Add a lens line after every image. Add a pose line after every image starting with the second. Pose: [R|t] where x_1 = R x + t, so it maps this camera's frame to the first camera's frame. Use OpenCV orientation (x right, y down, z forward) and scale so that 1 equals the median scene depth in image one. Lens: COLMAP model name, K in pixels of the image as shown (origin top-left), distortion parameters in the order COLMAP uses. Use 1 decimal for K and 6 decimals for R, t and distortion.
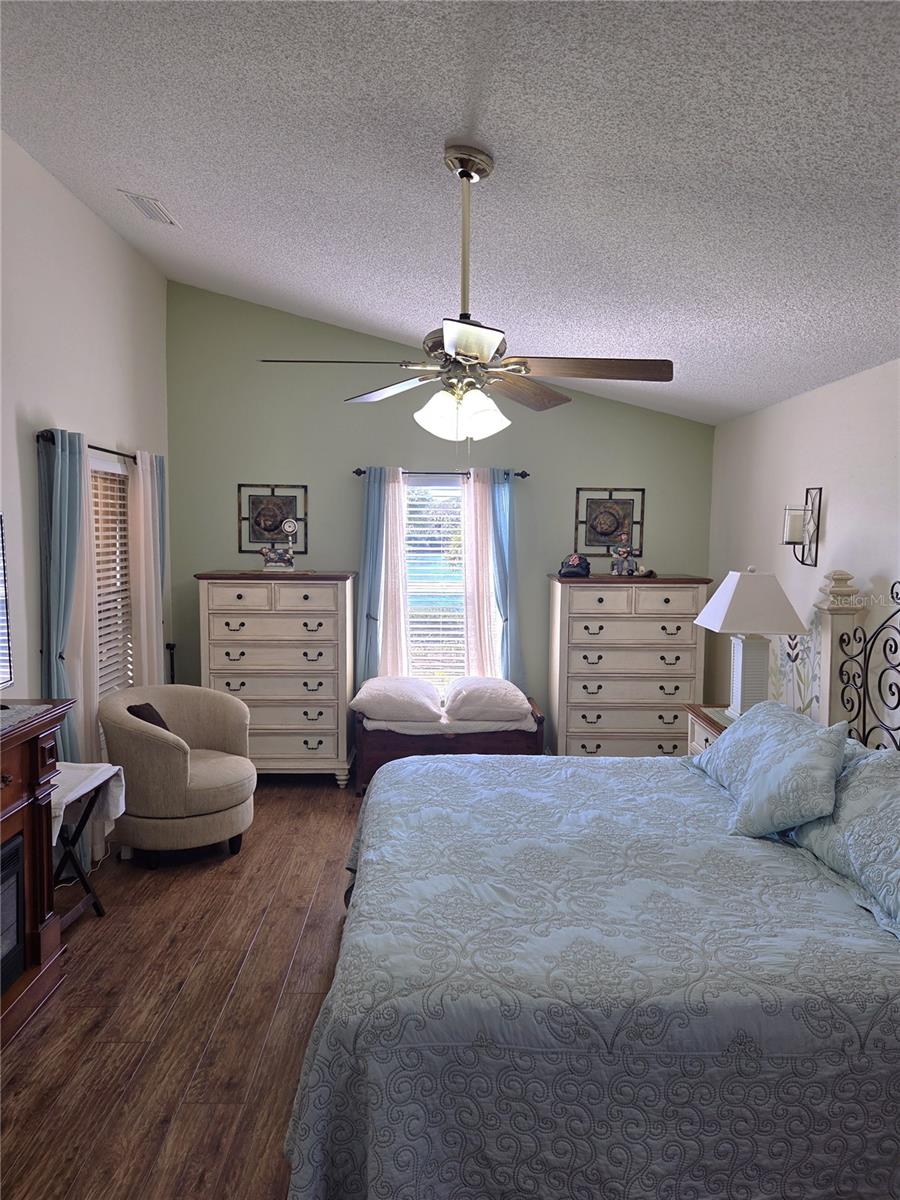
lens RADIAL K [[798.3, 0, 441.8], [0, 798.3, 615.9], [0, 0, 1]] dist [0.075474, -0.072752]
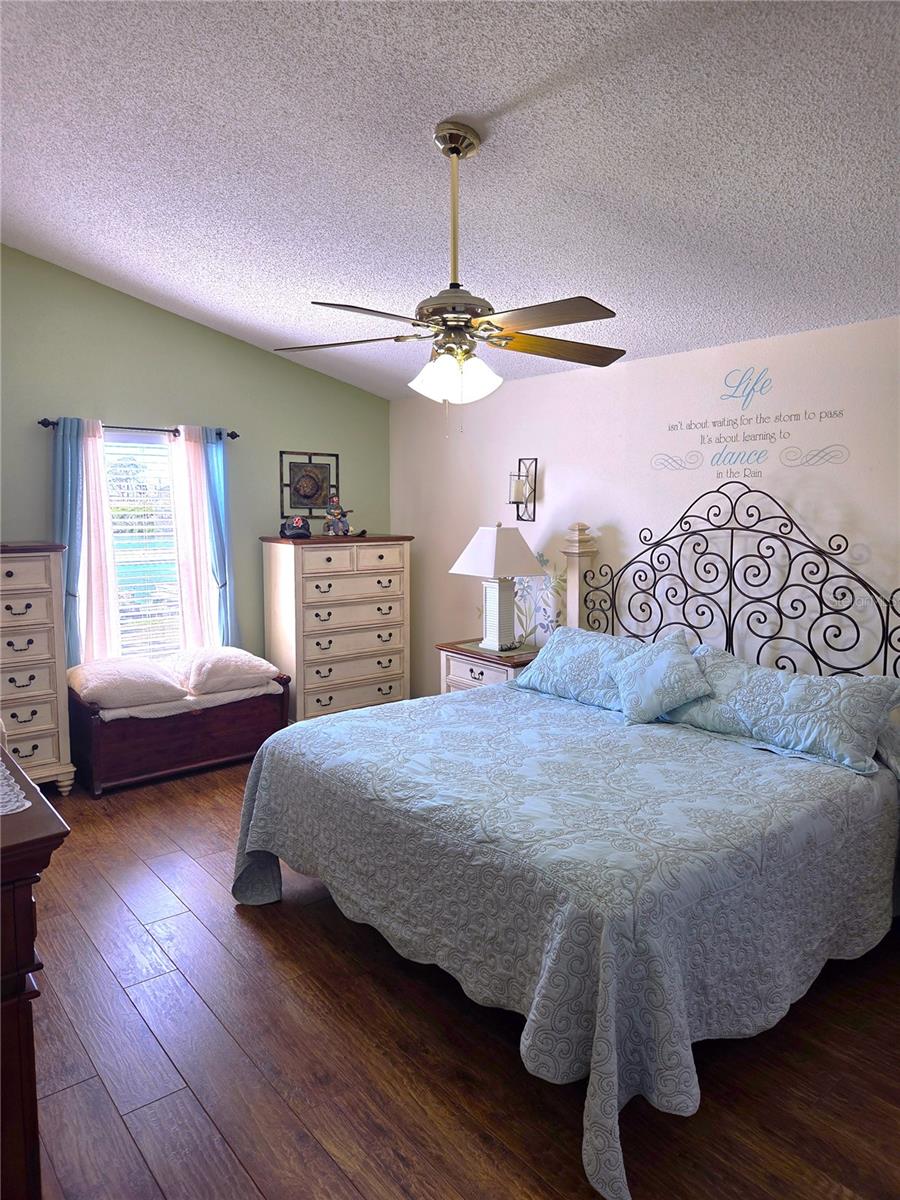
lens RADIAL K [[784.8, 0, 450.0], [0, 784.8, 600.0], [0, 0, 1]] dist [0.075540, -0.063165]
pose [[0.798541, -0.082937, 0.596200, -0.295983], [0.069029, 0.996546, 0.046173, -0.003495], [-0.597970, 0.004284, 0.801507, 0.077141]]
